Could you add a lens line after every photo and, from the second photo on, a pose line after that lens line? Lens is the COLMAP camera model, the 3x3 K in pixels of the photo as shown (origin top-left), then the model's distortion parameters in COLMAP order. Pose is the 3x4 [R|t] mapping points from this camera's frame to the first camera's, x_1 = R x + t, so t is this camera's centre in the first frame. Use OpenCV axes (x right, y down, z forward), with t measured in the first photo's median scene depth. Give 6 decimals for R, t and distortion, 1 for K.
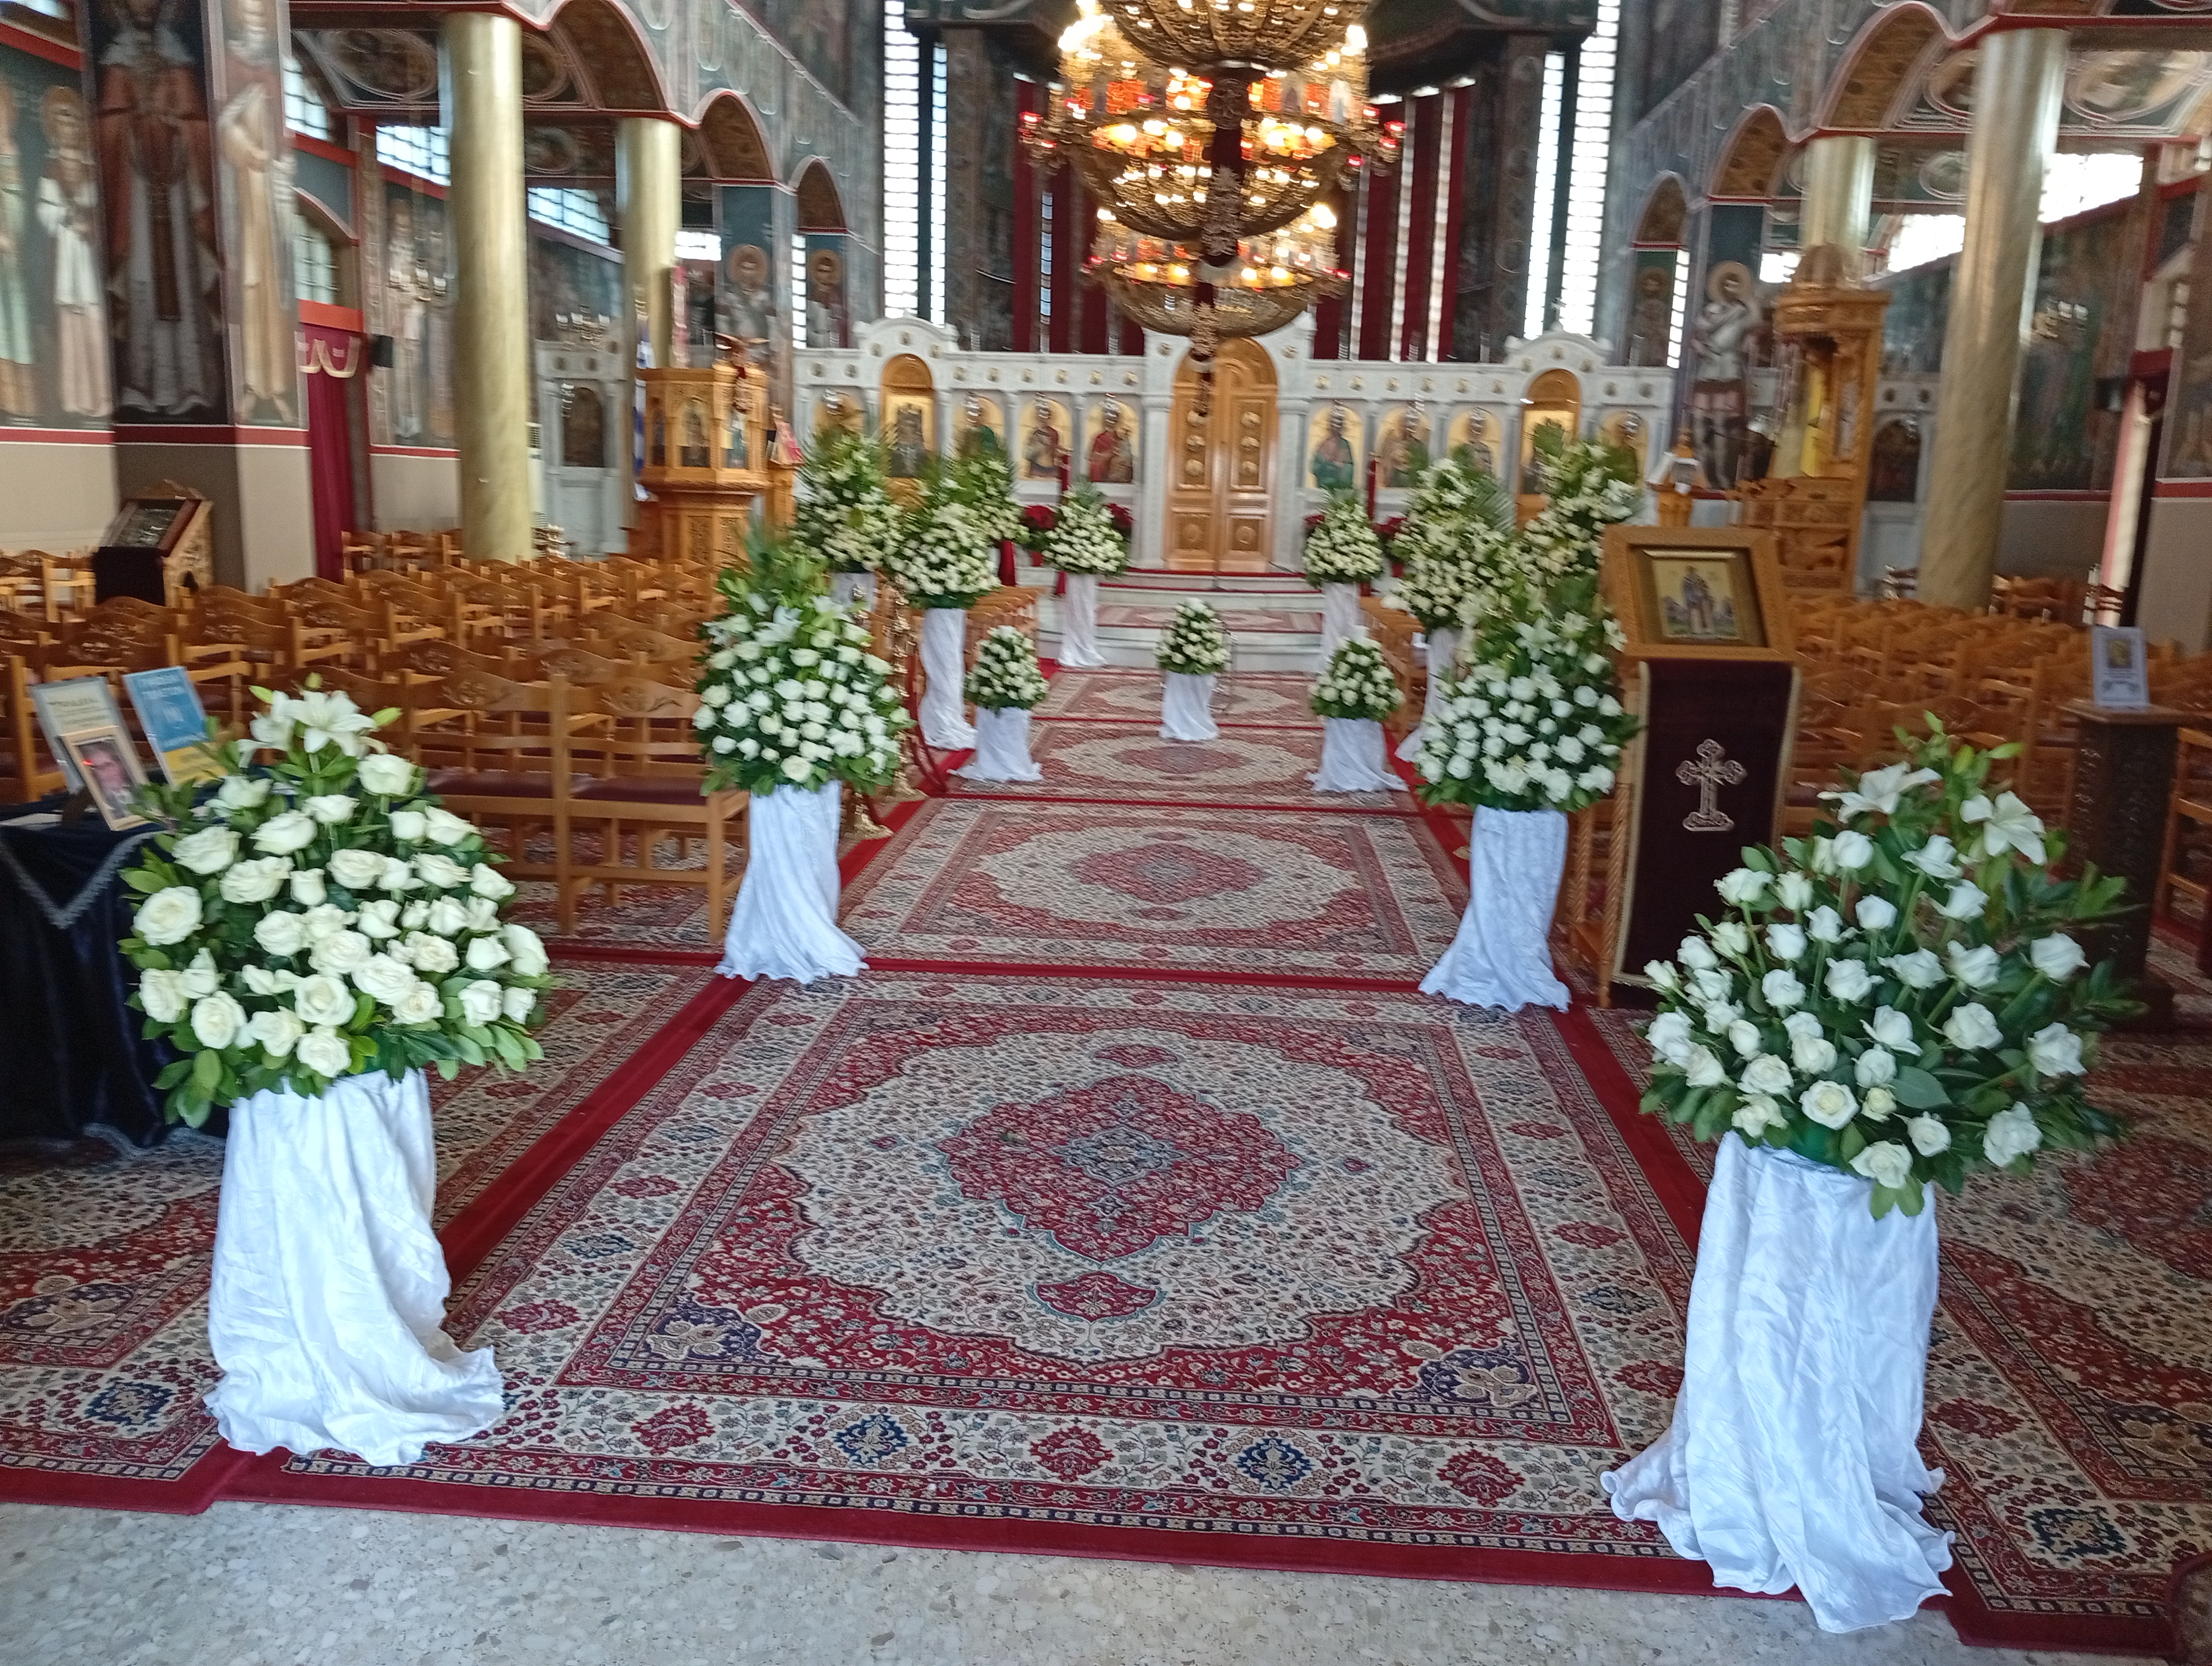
lens RADIAL K [[1697.4, 0, 1112.6], [0, 1697.4, 826.6], [0, 0, 1]] dist [0.128803, -0.271856]
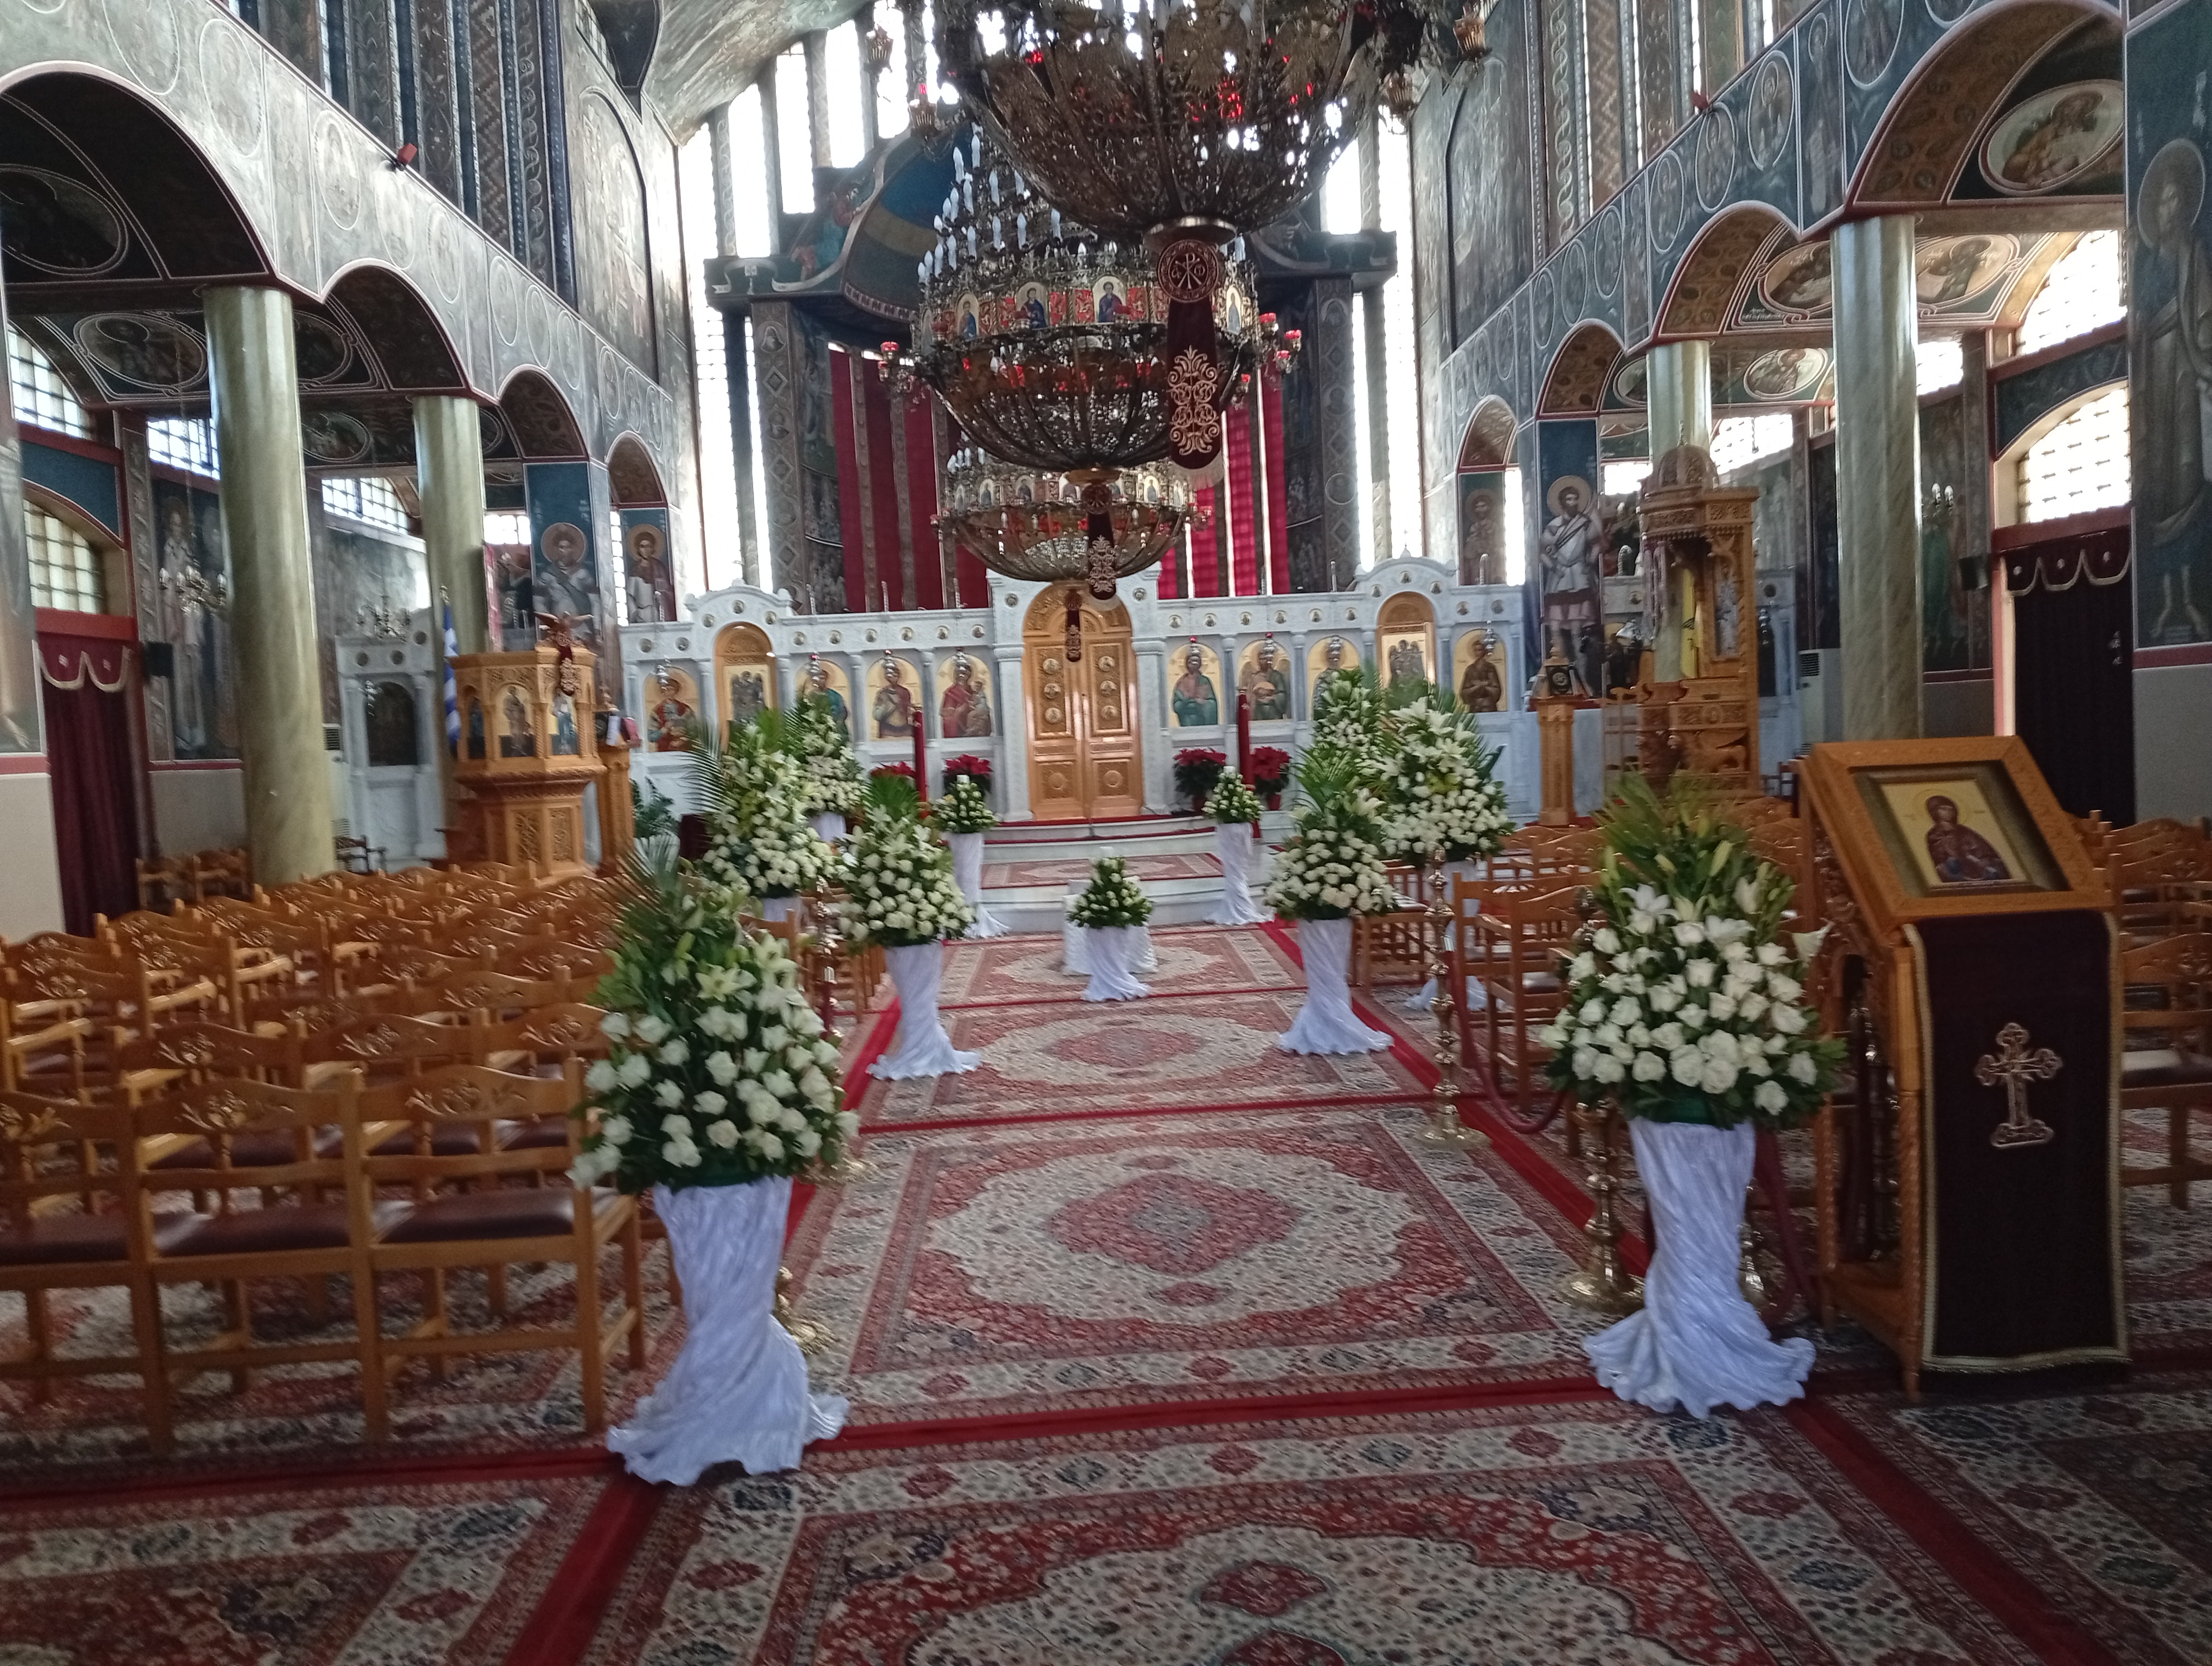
lens RADIAL K [[1684.6, 0, 1115.7], [0, 1684.6, 832.8], [0, 0, 1]] dist [0.129527, -0.259548]
pose [[0.991342, -0.083673, 0.101189, -0.031506], [0.096720, 0.986548, -0.131788, -0.026765], [-0.088801, 0.140434, 0.986100, 0.113394]]
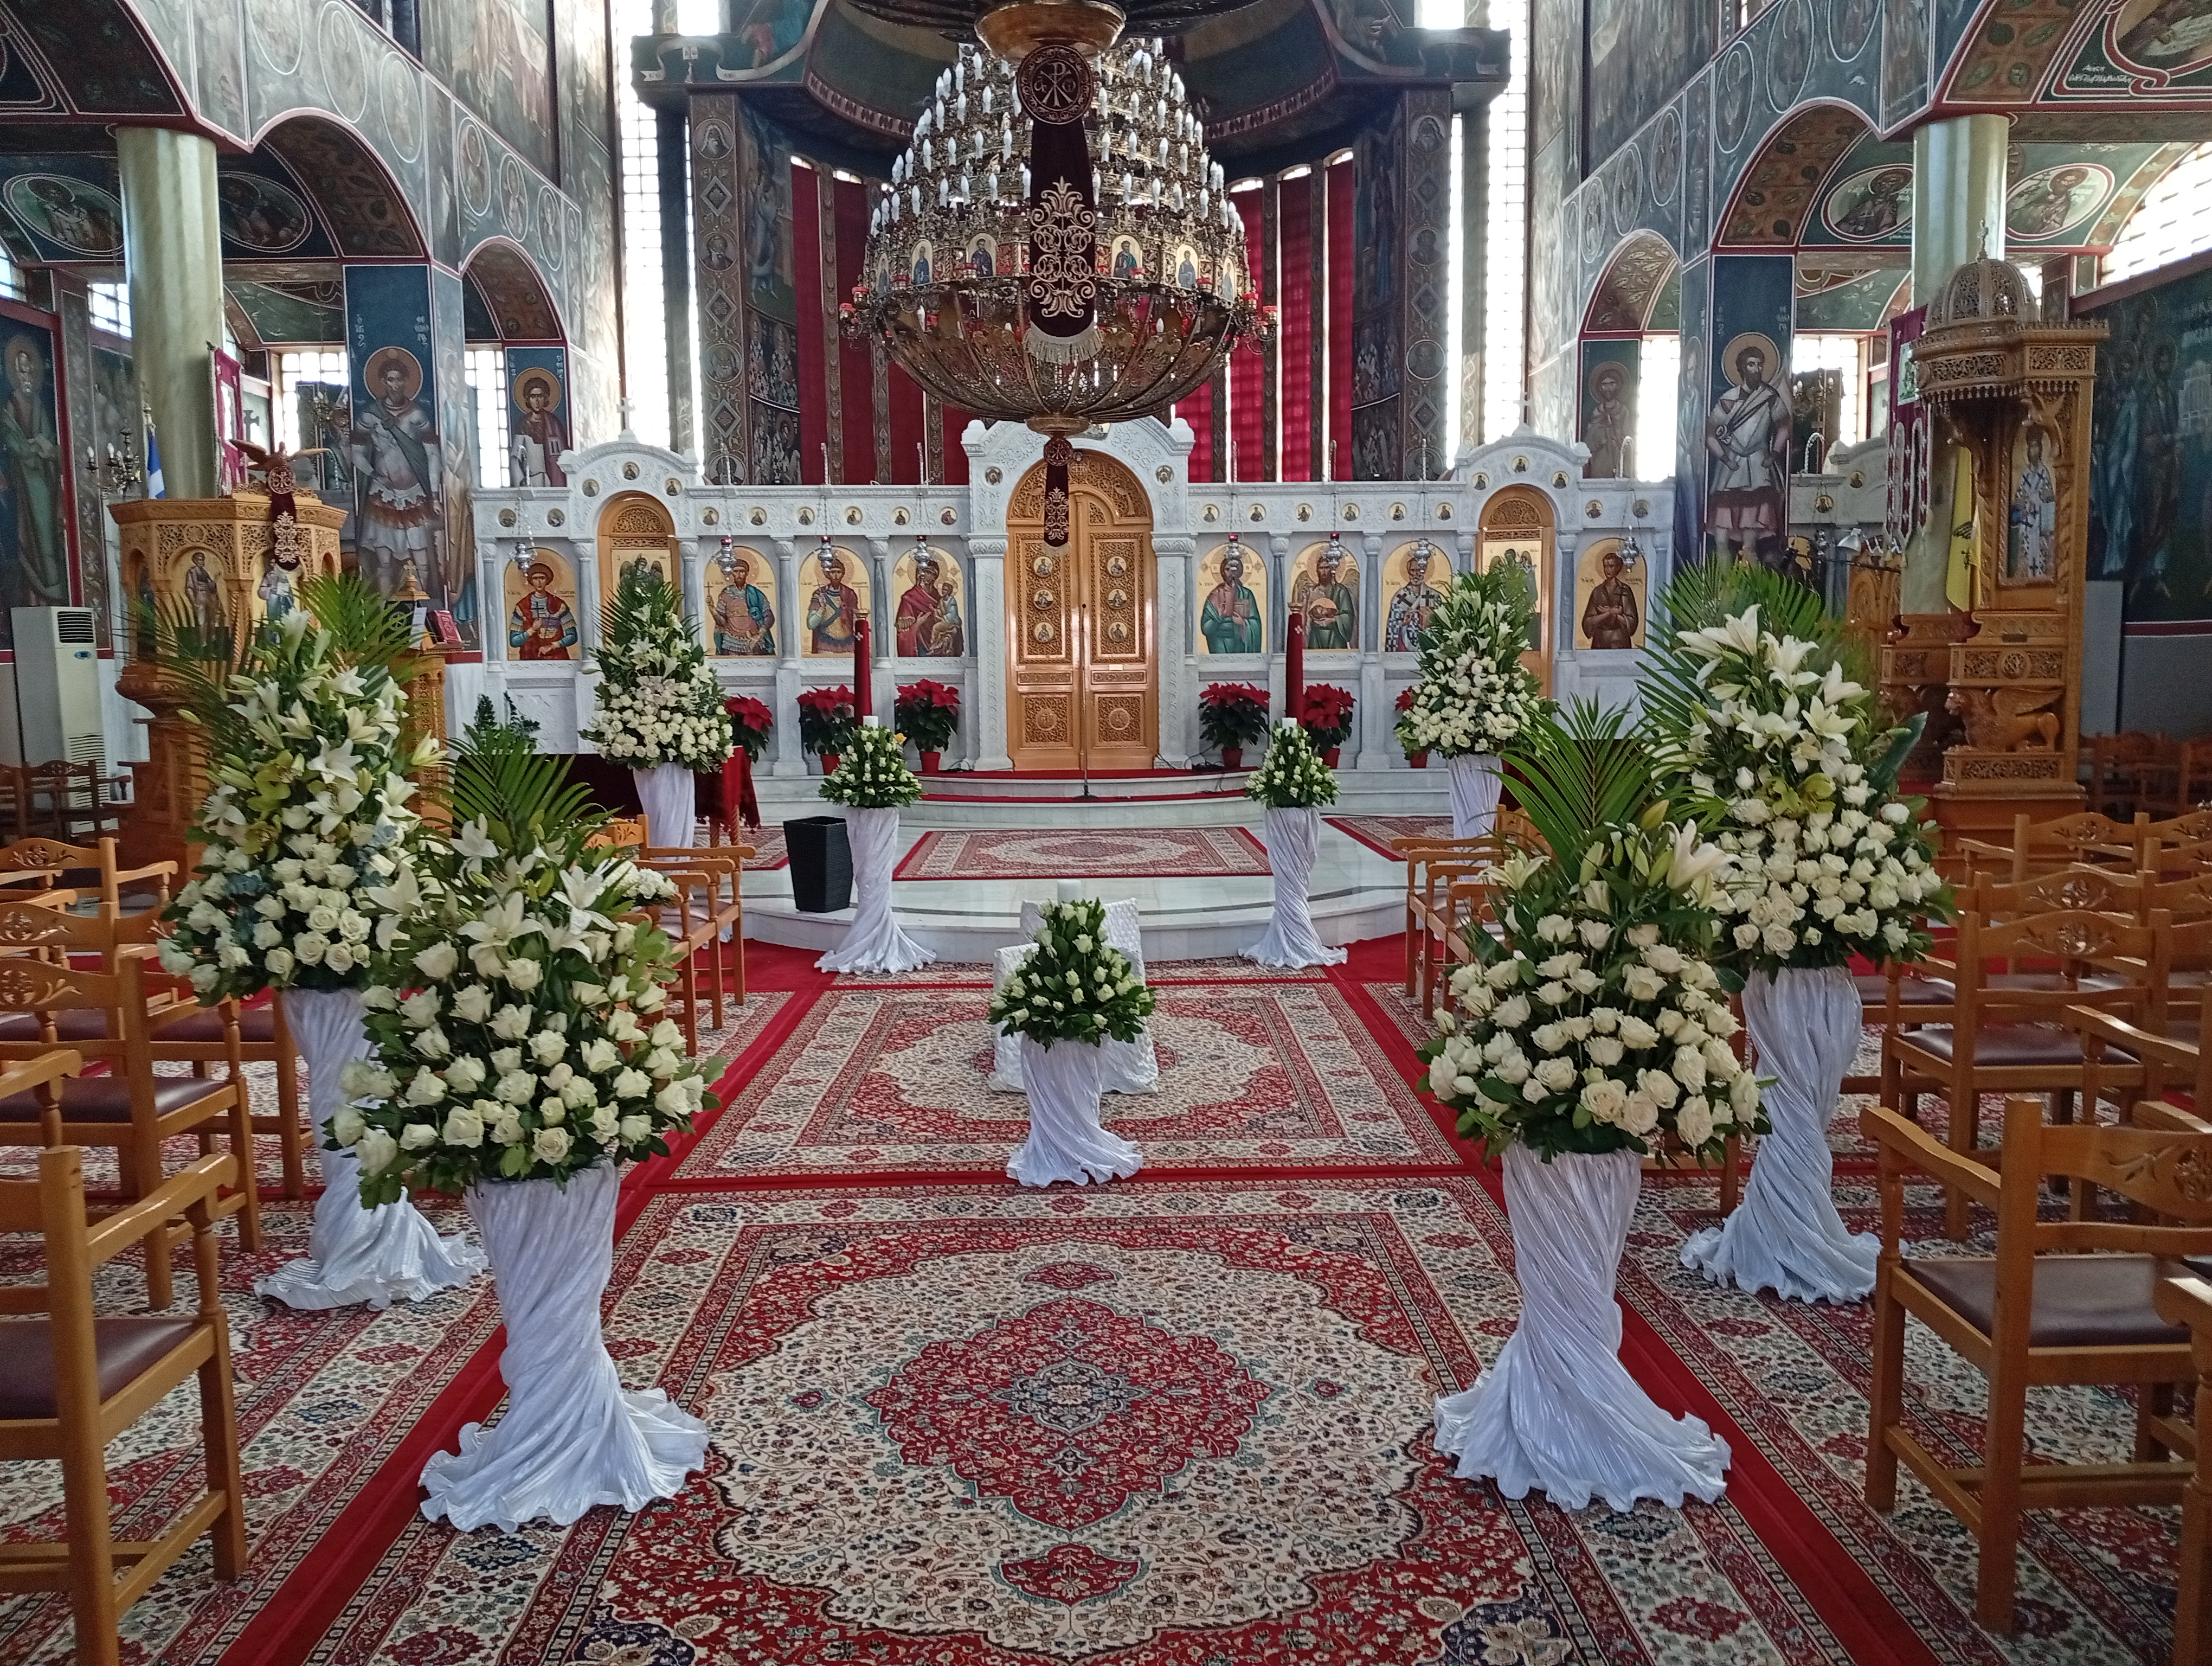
lens RADIAL K [[1697.4, 0, 1112.6], [0, 1697.4, 826.6], [0, 0, 1]] dist [0.128803, -0.271856]
pose [[0.995109, -0.048583, 0.086006, 0.018166], [0.056614, 0.994004, -0.093546, -0.096873], [-0.080946, 0.097958, 0.991893, 0.476370]]
